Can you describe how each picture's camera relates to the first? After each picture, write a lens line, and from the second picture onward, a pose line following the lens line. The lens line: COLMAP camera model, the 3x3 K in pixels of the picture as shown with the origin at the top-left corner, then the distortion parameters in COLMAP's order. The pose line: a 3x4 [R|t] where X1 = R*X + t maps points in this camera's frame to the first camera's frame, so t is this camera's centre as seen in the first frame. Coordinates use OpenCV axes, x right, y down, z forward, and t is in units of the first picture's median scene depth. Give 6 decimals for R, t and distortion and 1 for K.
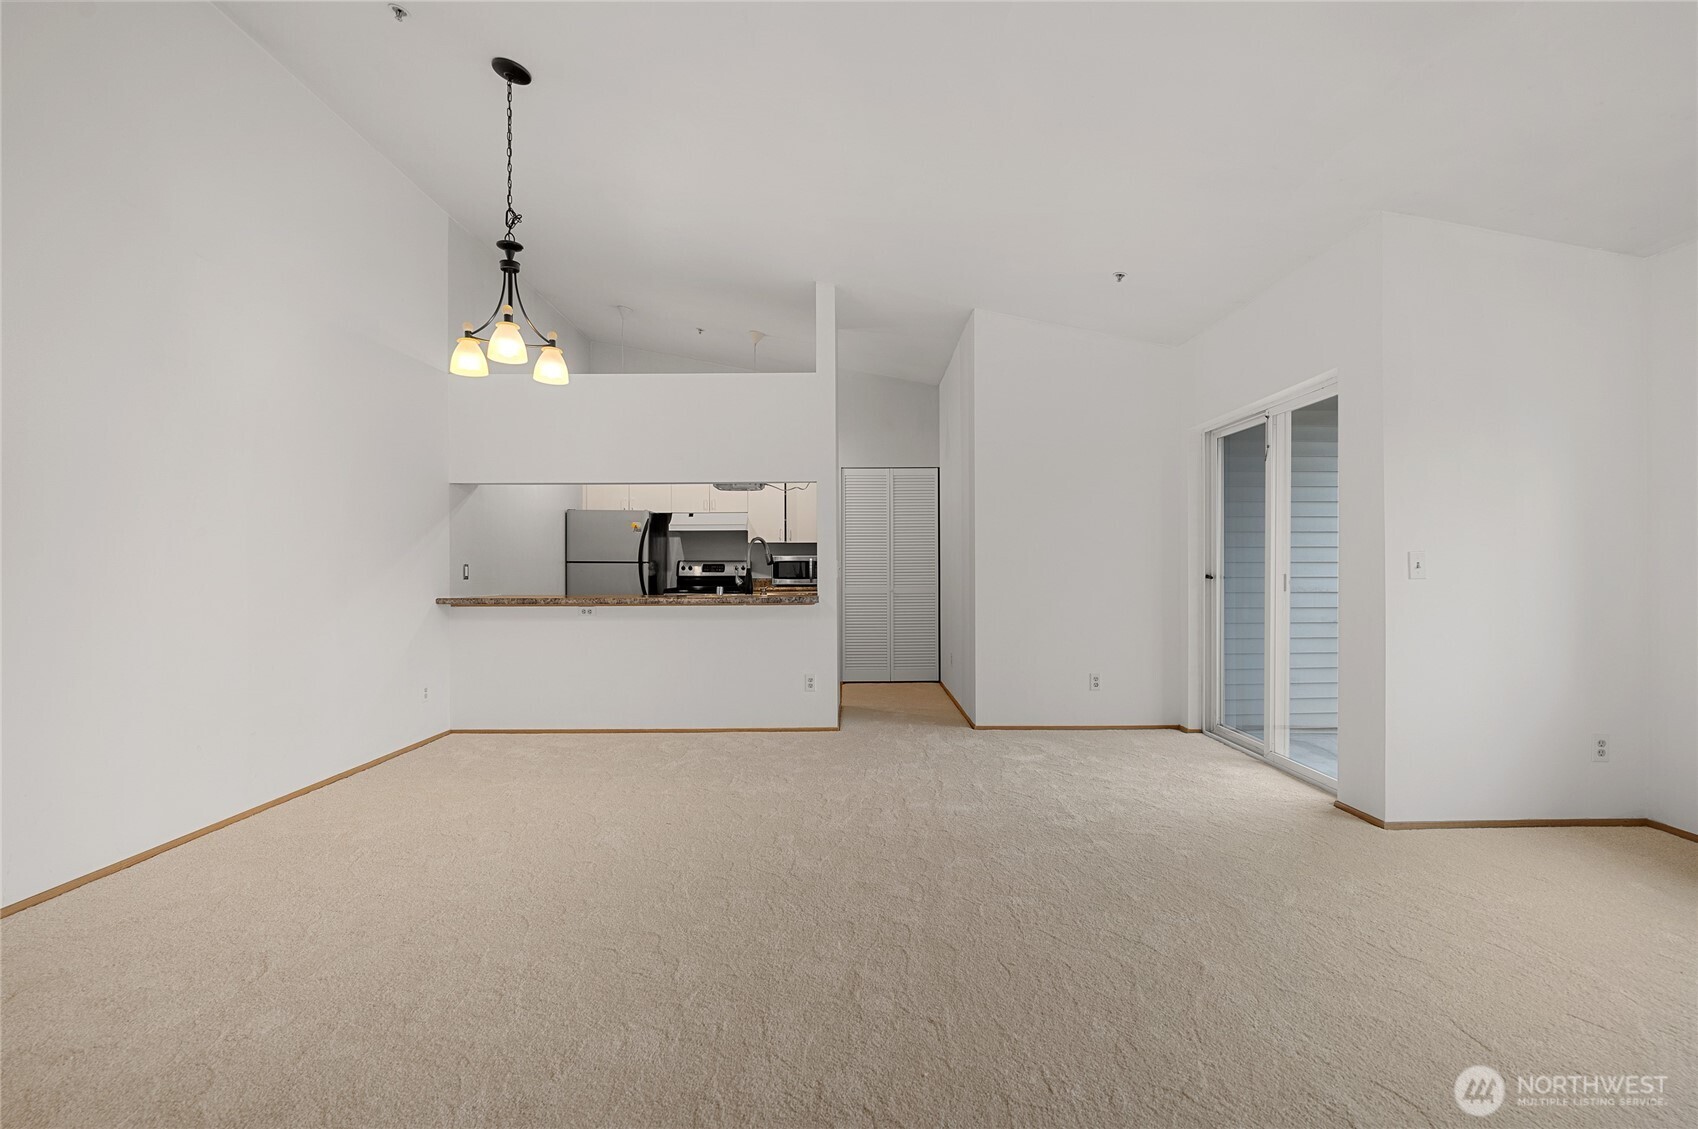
lens RADIAL K [[784.2, 0, 839.6], [0, 784.2, 569.5], [0, 0, 1]] dist [-0.000632, -0.000115]
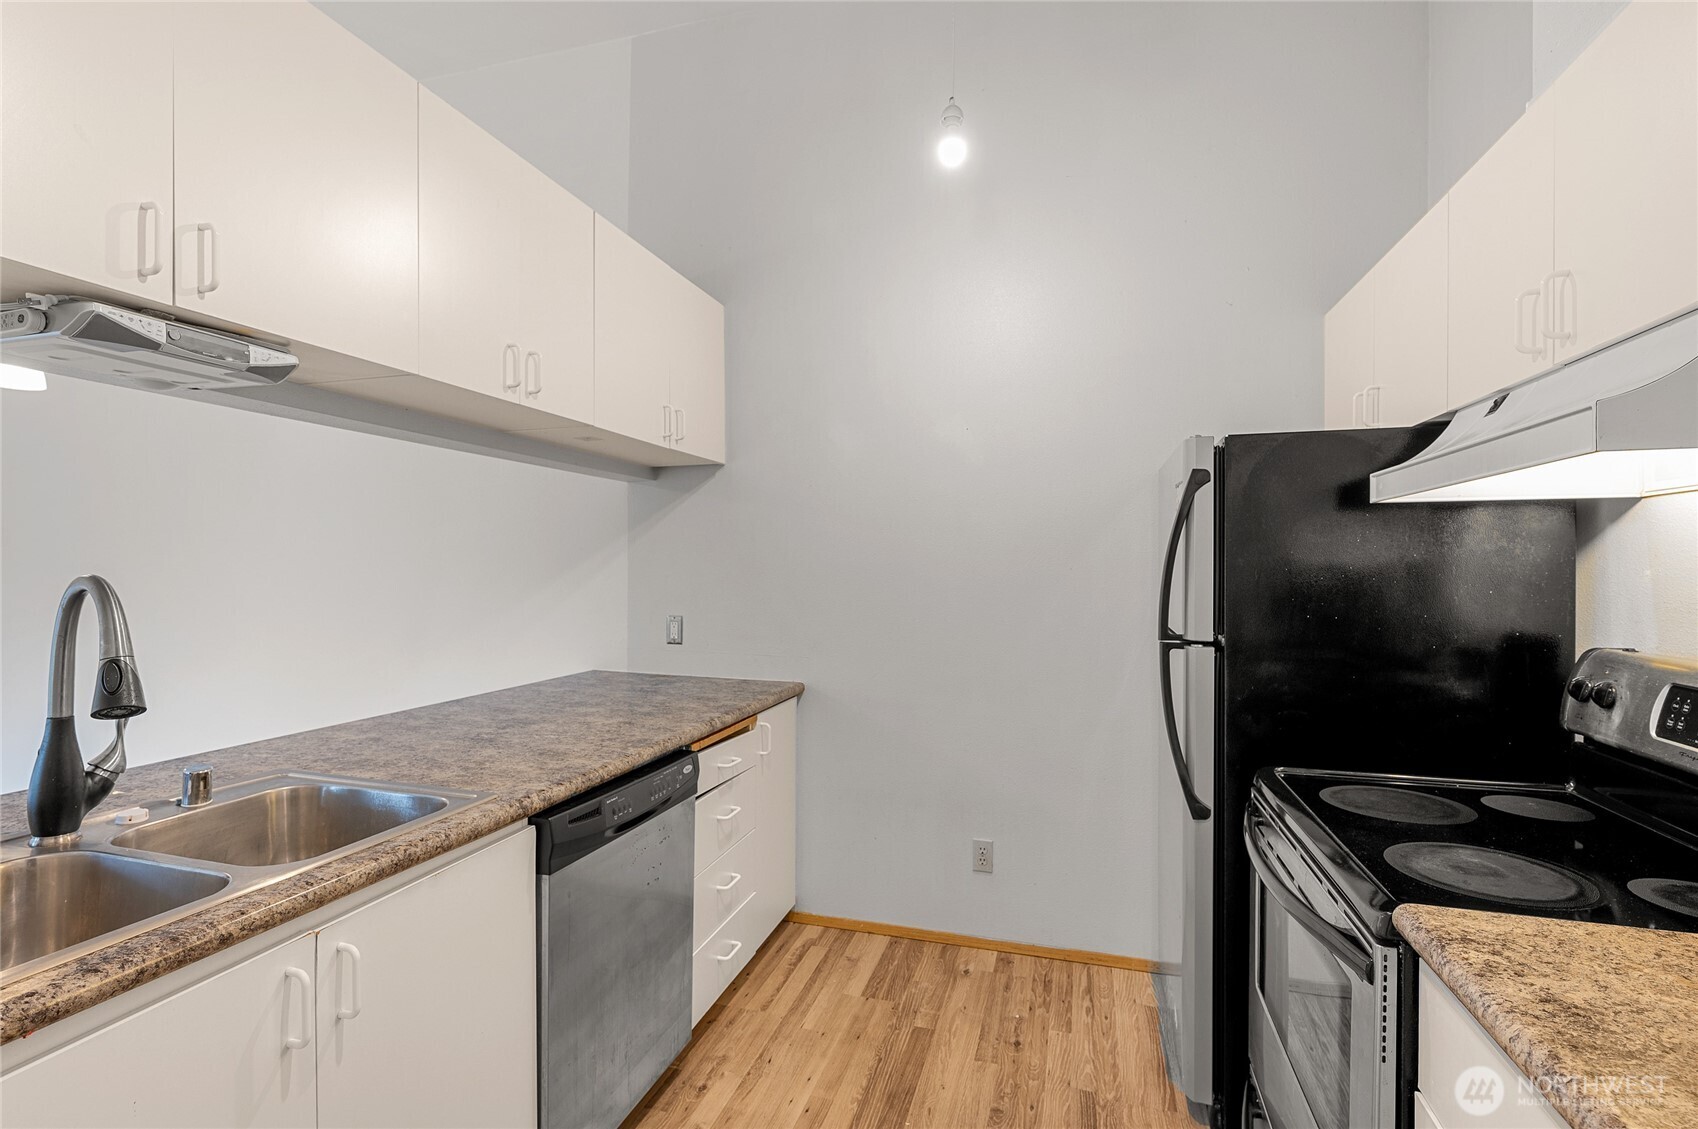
lens RADIAL K [[784.2, 0, 839.6], [0, 784.2, 569.5], [0, 0, 1]] dist [-0.000632, -0.000115]
pose [[-0.288181, 0.006071, -0.957557, 0.029537], [0.000552, 0.999981, 0.006173, -0.034480], [0.957576, 0.001250, -0.288179, 0.963559]]
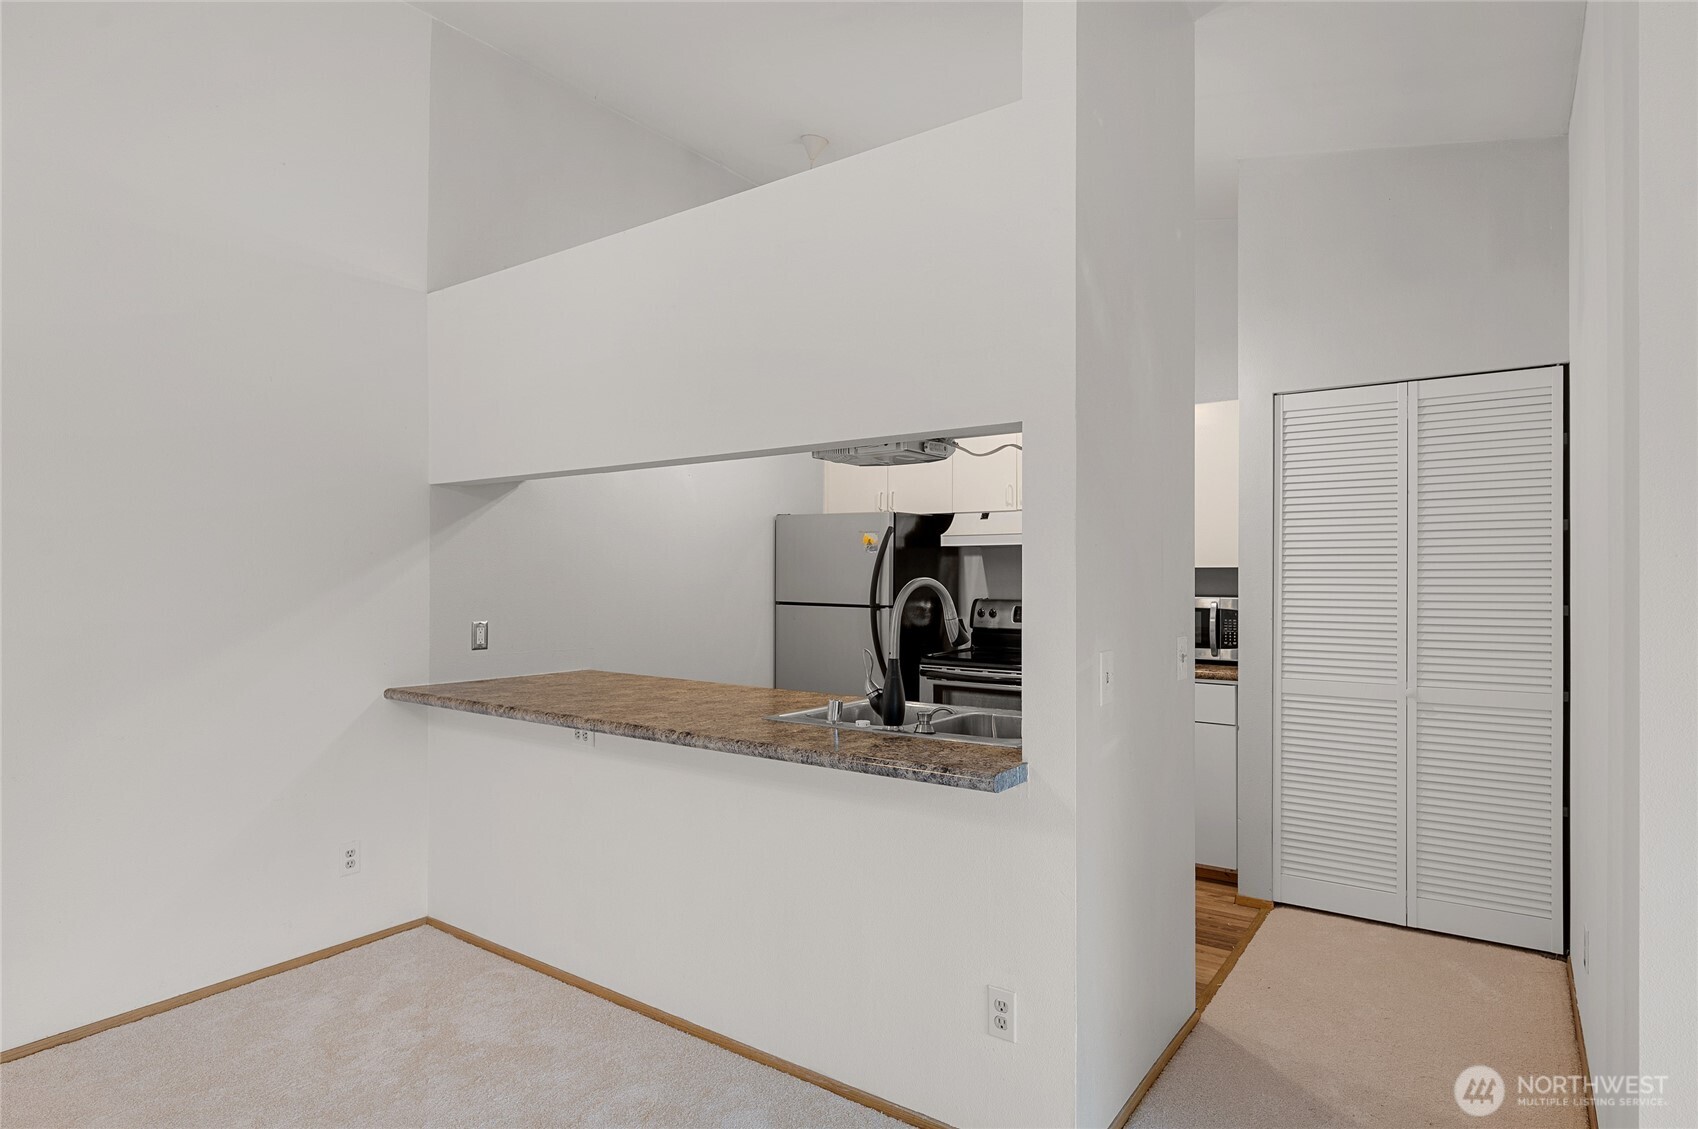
lens RADIAL K [[917.9, 0, 838.9], [0, 917.9, 571.6], [0, 0, 1]] dist [-0.003909, -0.000286]
pose [[0.814646, 0.002347, -0.579953, 0.098384], [-0.000552, 0.999994, 0.003272, -0.035515], [0.579958, -0.002345, 0.814643, 0.459217]]
